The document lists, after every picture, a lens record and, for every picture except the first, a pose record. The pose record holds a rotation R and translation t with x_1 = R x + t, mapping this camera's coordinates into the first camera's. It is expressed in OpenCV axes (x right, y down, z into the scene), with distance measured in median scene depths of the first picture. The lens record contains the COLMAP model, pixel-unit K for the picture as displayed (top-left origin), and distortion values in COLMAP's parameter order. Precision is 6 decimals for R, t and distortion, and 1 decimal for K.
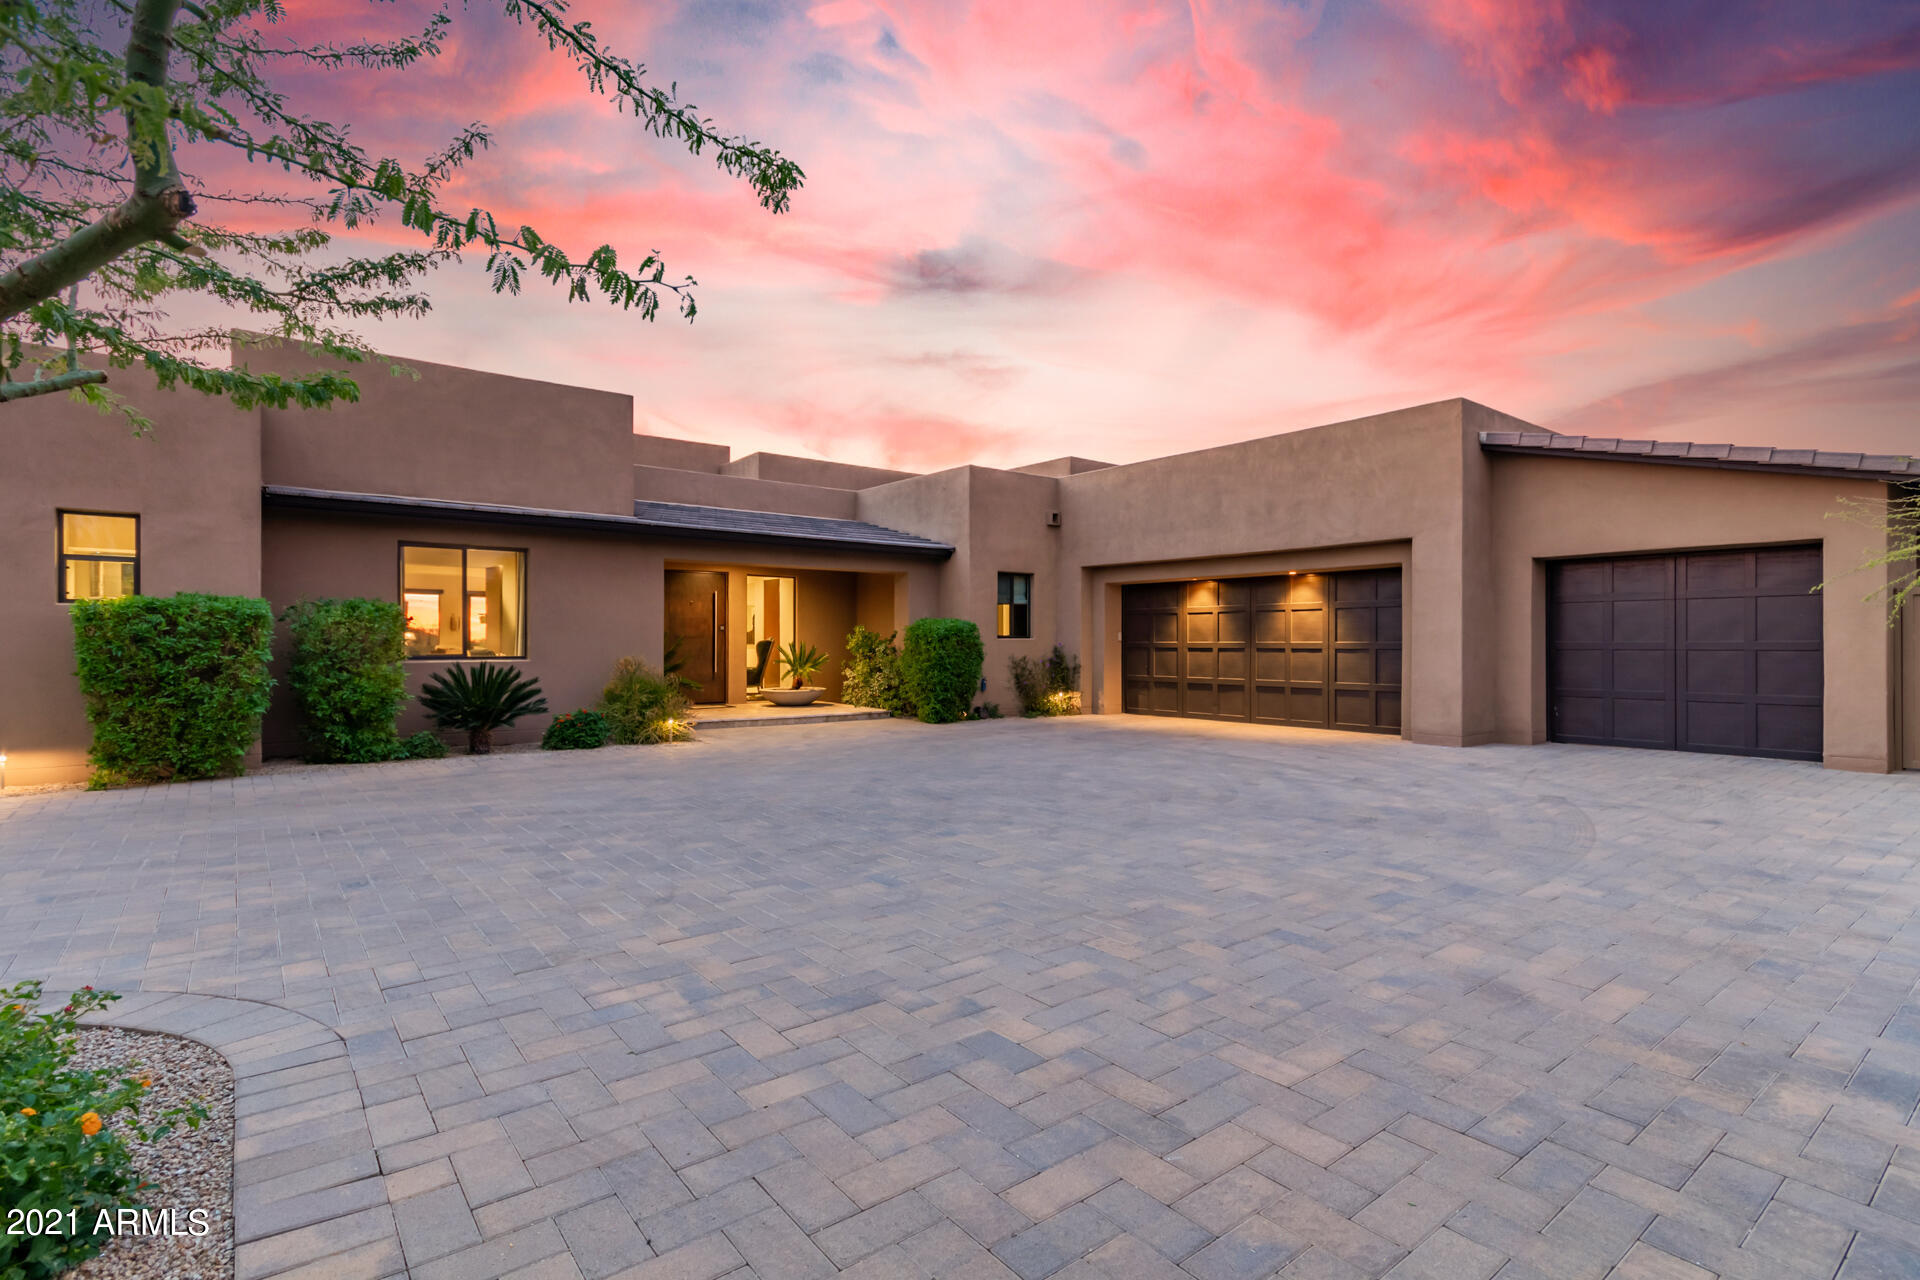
lens RADIAL K [[897.4, 0, 960.0], [0, 897.4, 640.0], [0, 0, 1]] dist [0.005174, 0.000409]
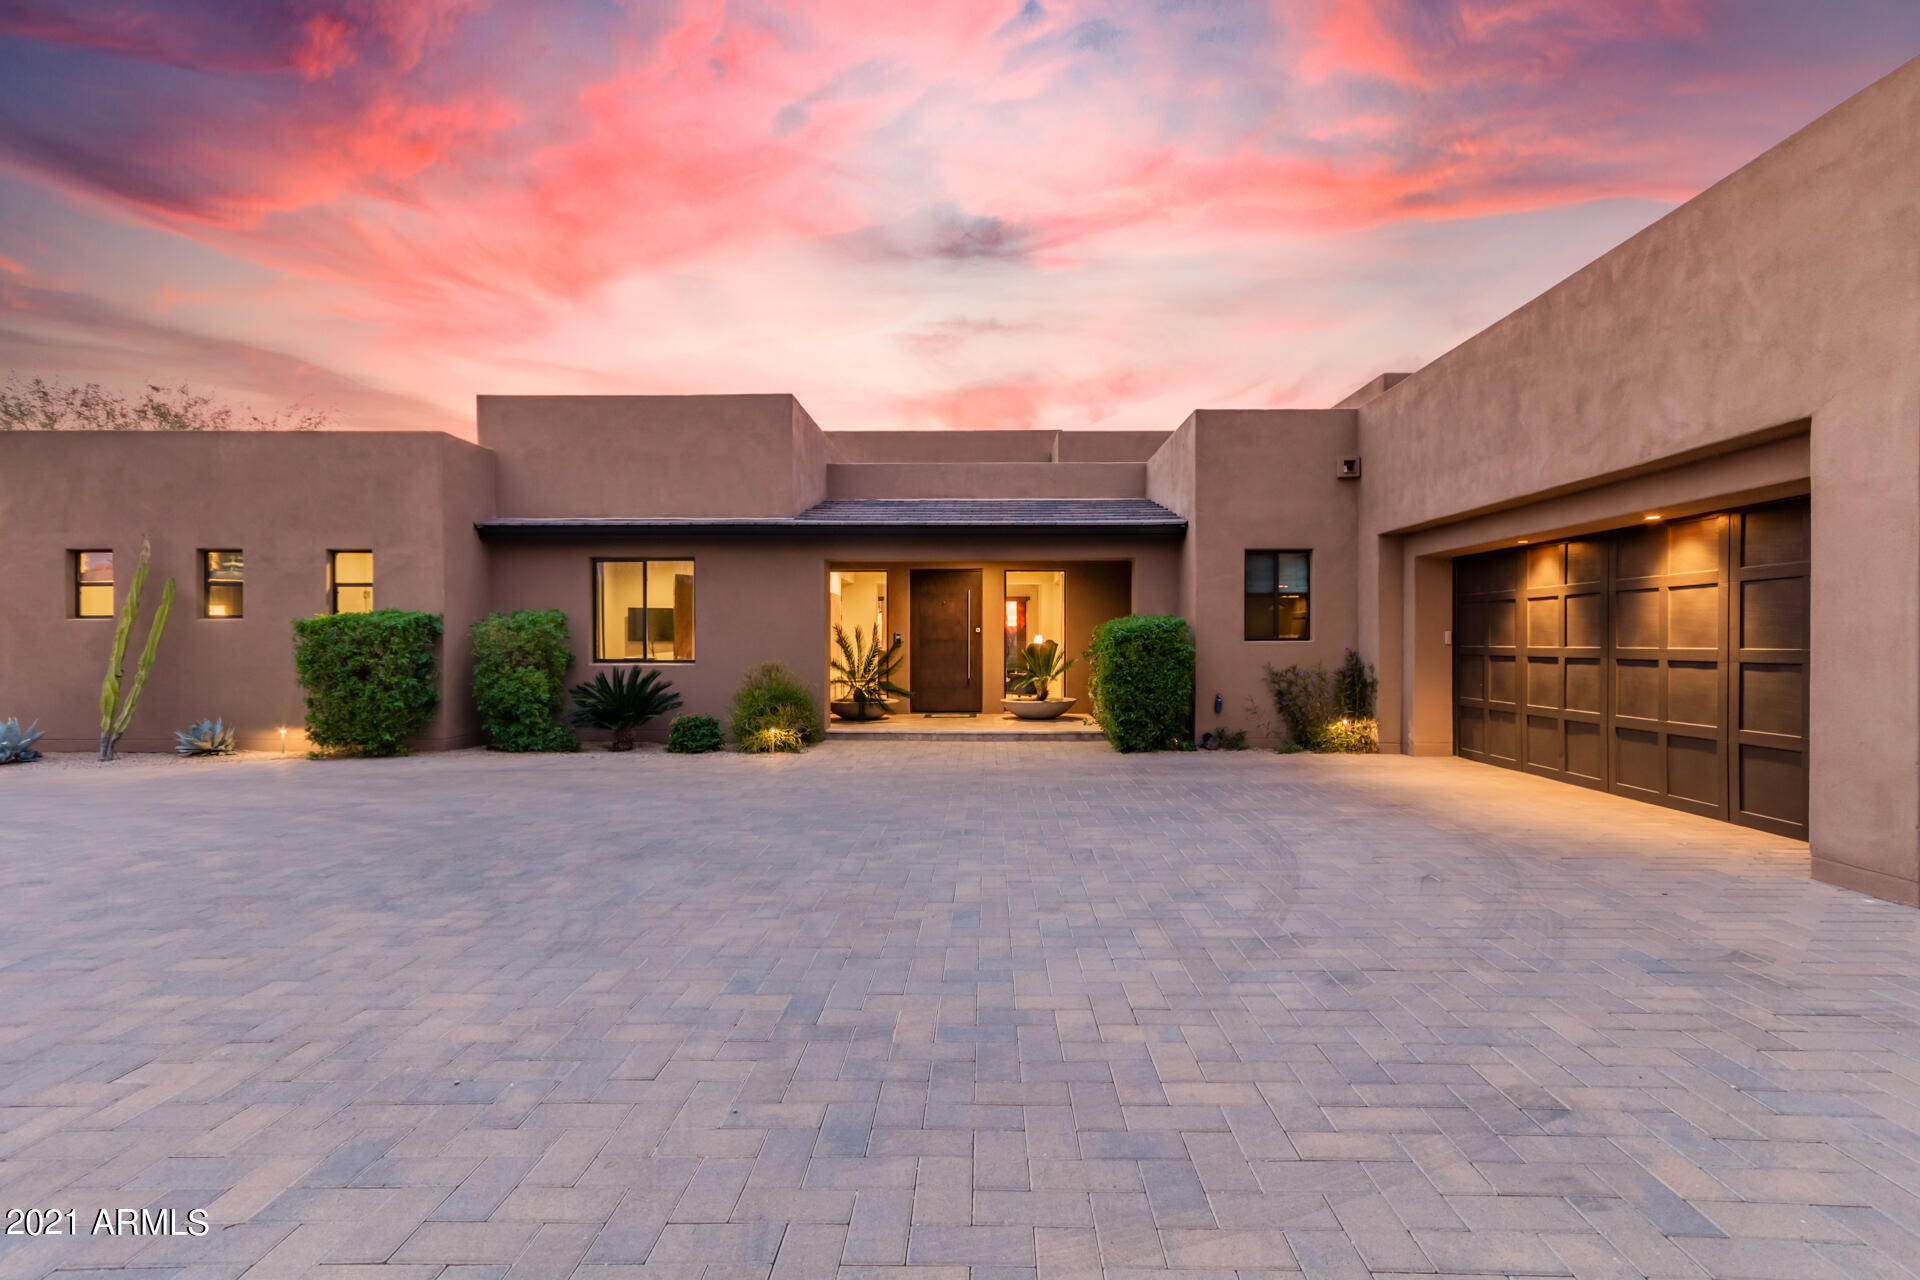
lens RADIAL K [[919.5, 0, 960.0], [0, 919.5, 640.0], [0, 0, 1]] dist [0.009765, 0.000554]
pose [[0.782787, -0.002917, -0.622283, 0.361001], [0.003343, 0.999994, -0.000483, -0.003330], [0.622281, -0.001703, 0.782792, 0.296808]]
